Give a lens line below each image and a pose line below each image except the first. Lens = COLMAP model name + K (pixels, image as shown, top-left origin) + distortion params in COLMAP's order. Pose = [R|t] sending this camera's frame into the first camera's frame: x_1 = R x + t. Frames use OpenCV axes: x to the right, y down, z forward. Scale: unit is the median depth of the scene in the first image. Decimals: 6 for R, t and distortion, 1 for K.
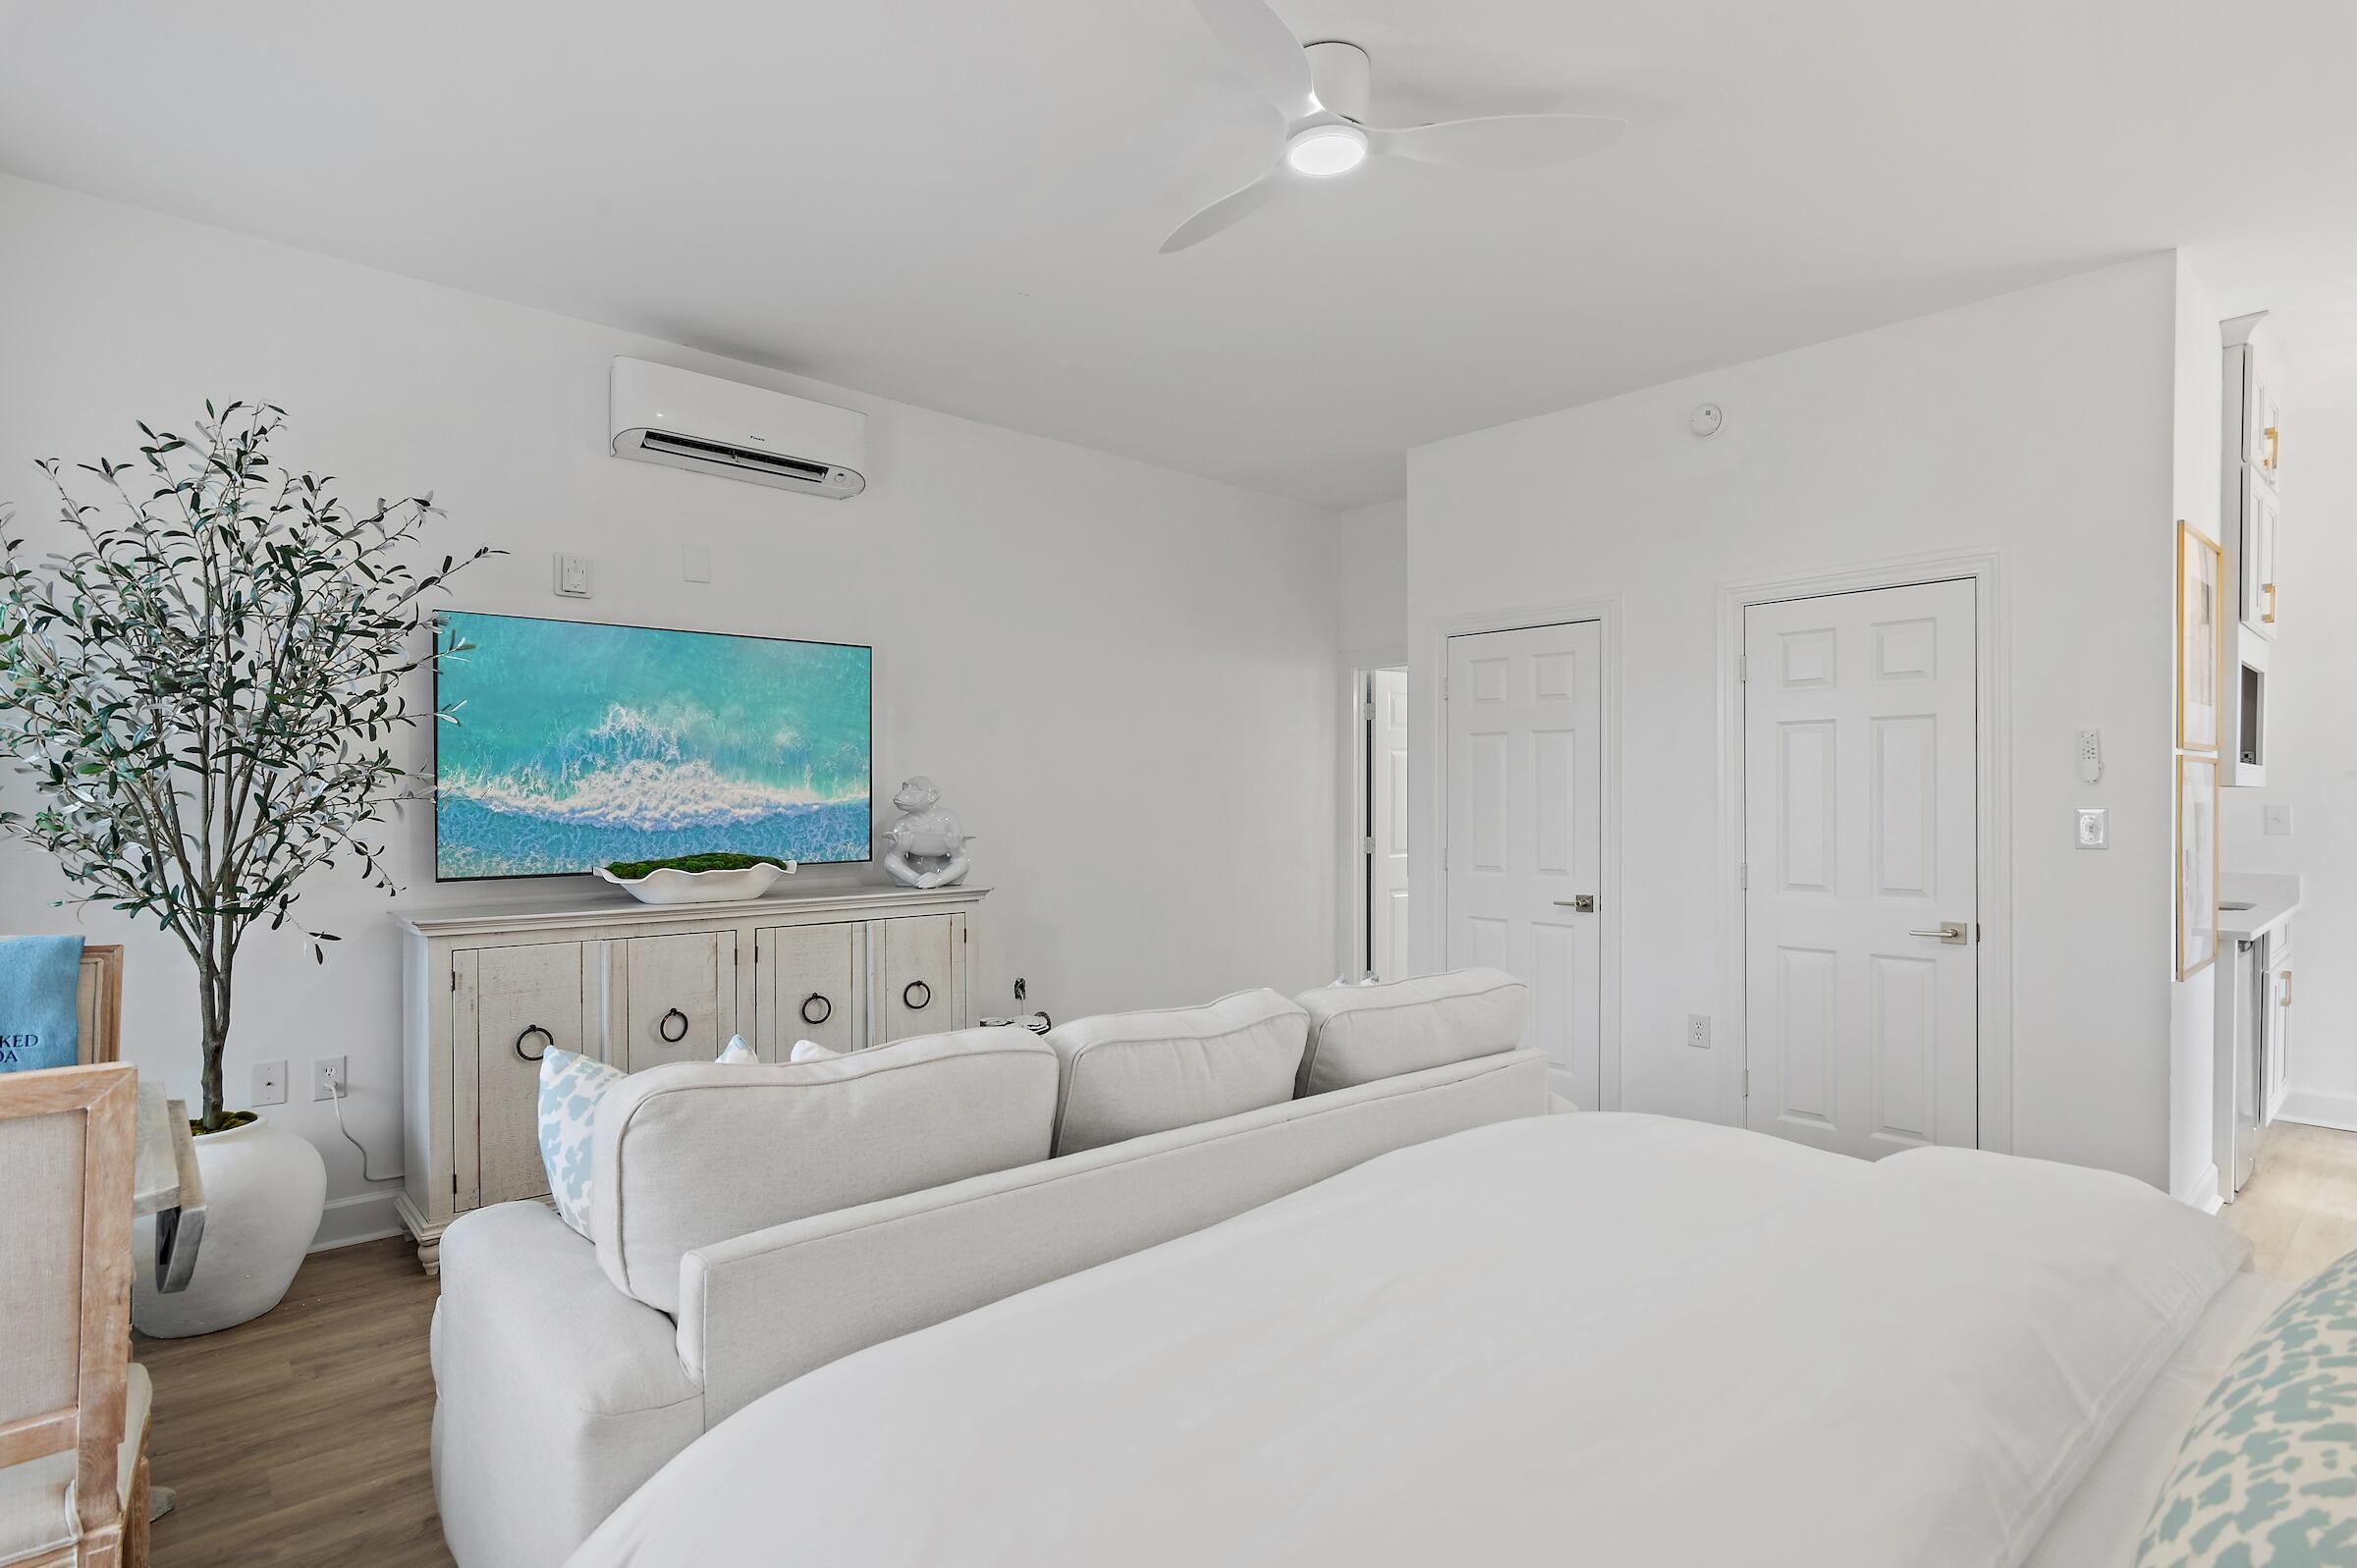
lens RADIAL K [[1156.8, 0, 1179.9], [0, 1156.8, 791.0], [0, 0, 1]] dist [-0.015469, -0.000897]
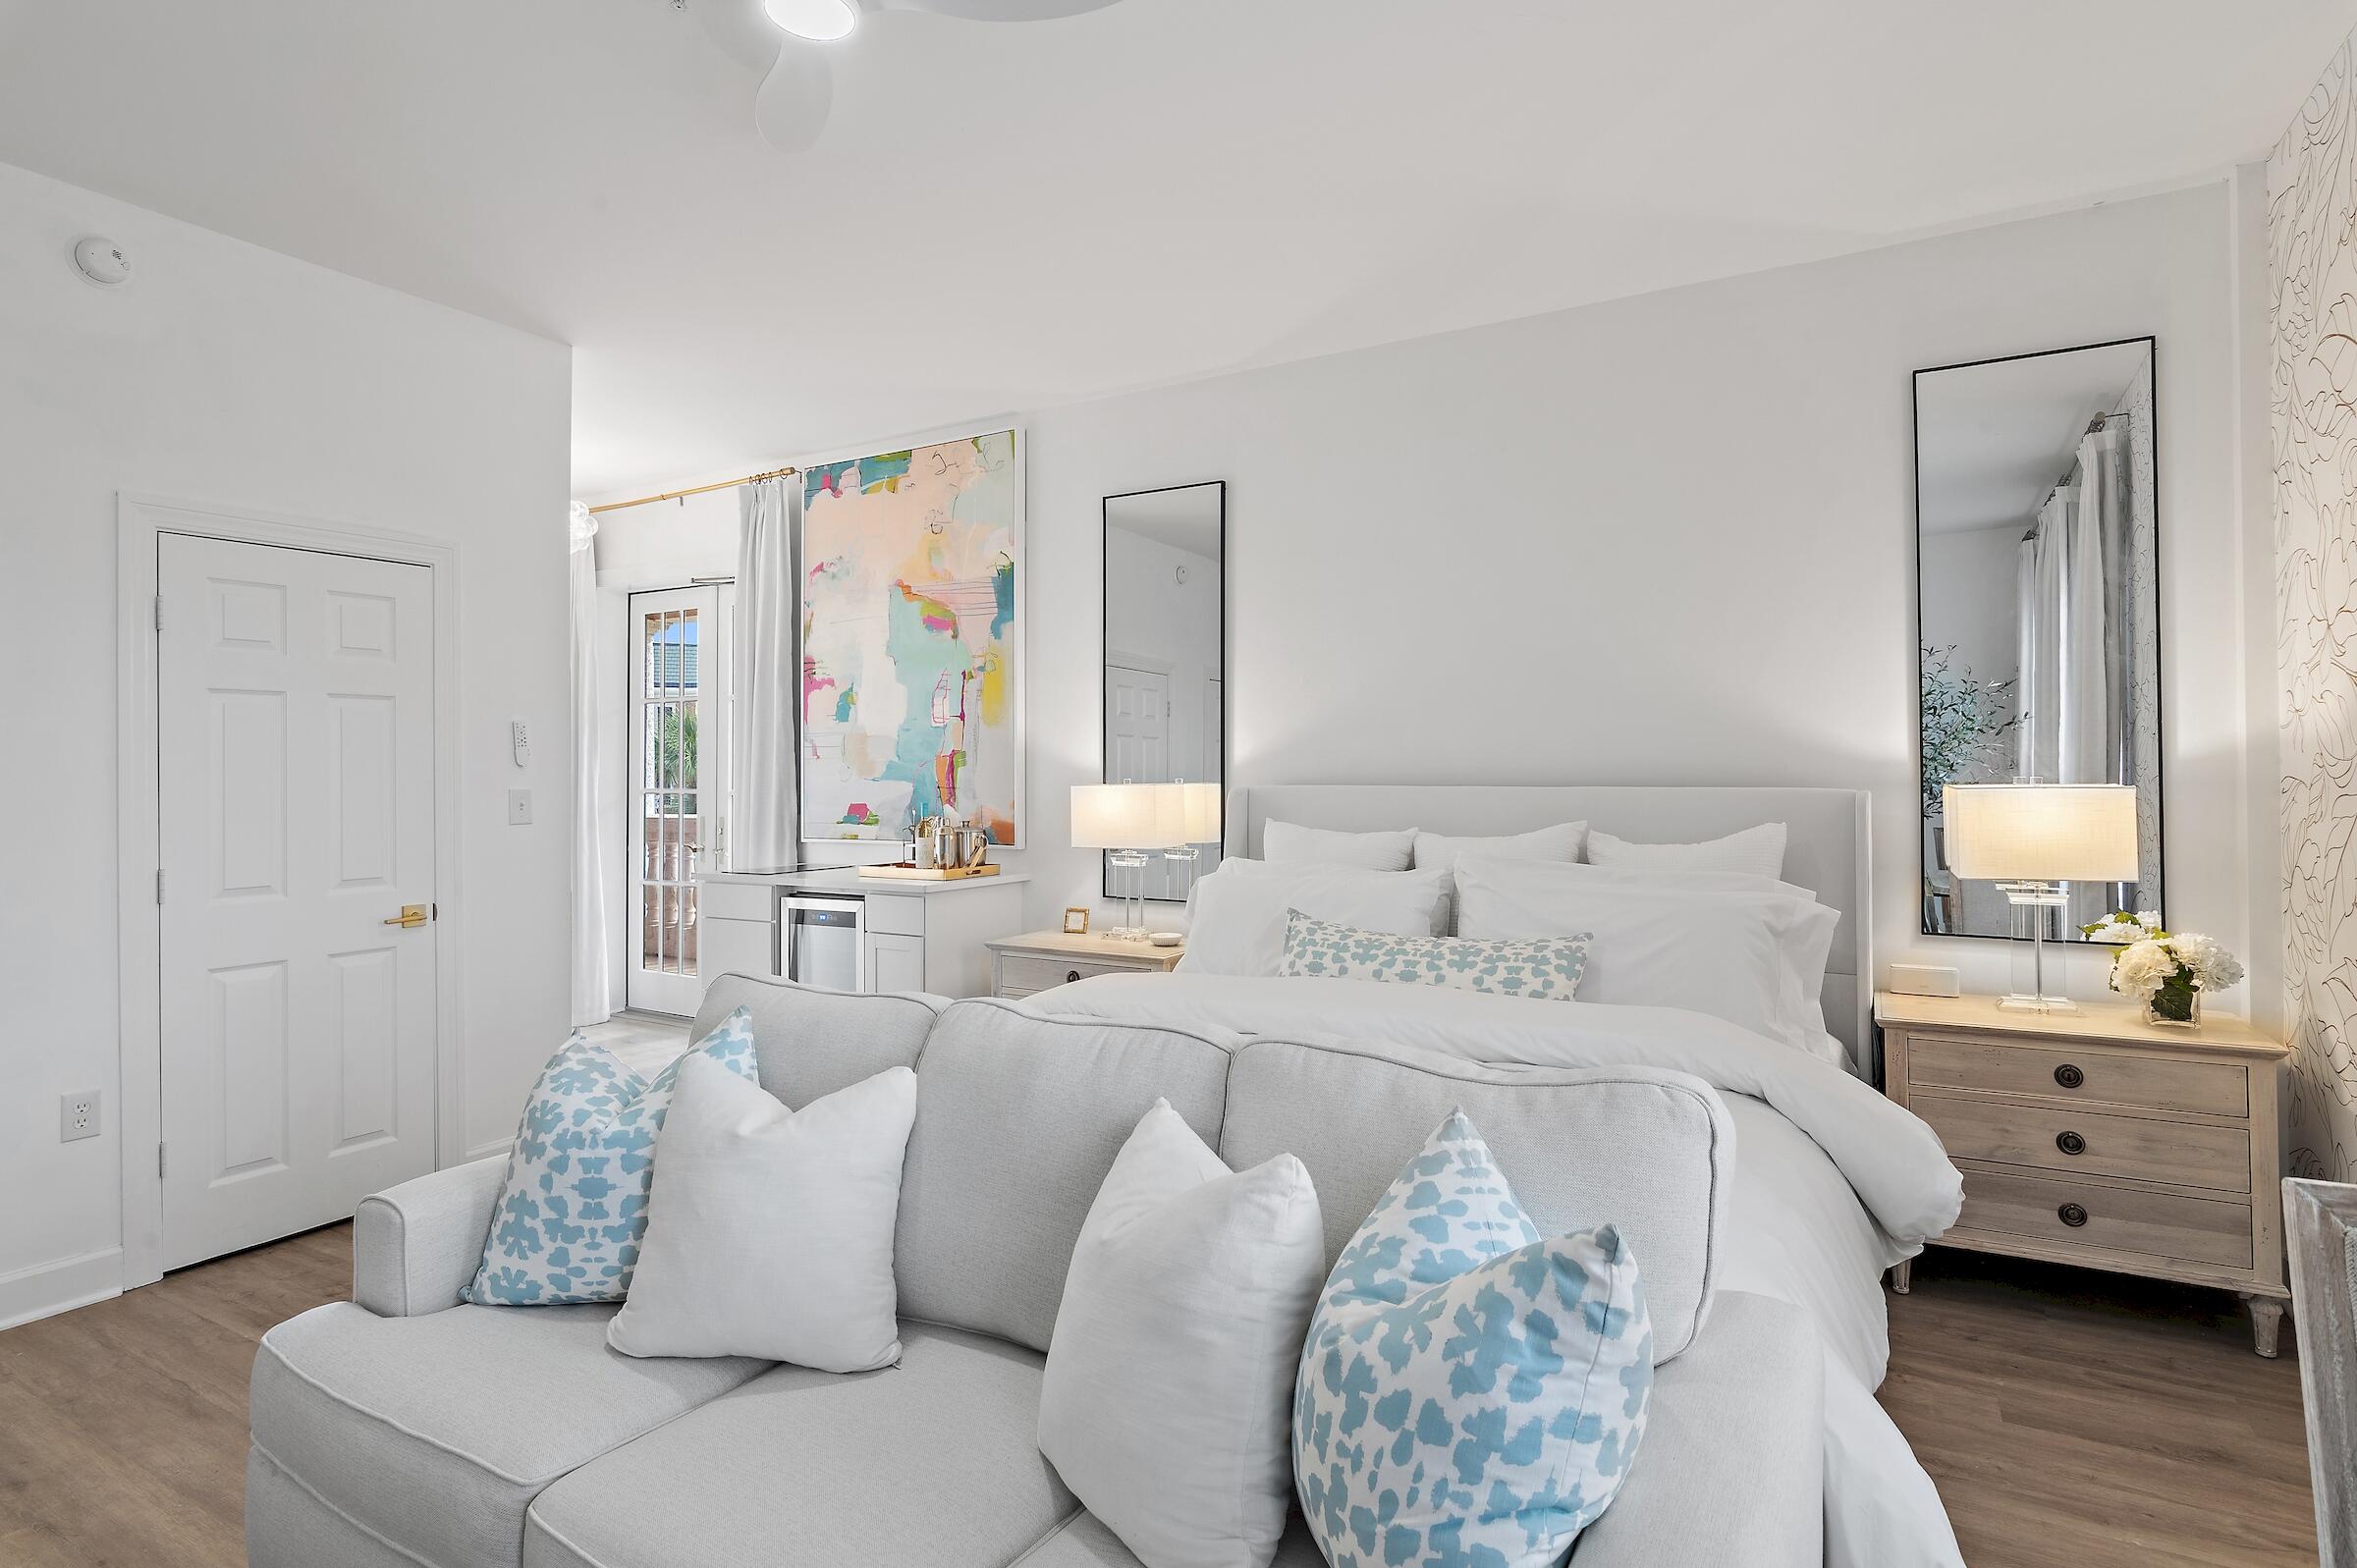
lens RADIAL K [[1156.8, 0, 1178.2], [0, 1156.8, 782.4], [0, 0, 1]] dist [-0.015469, -0.000897]
pose [[-0.329569, 0.003544, 0.944125, -0.498636], [-0.004829, 0.999974, -0.005440, 0.007175], [-0.944119, -0.006351, -0.329544, 0.680549]]
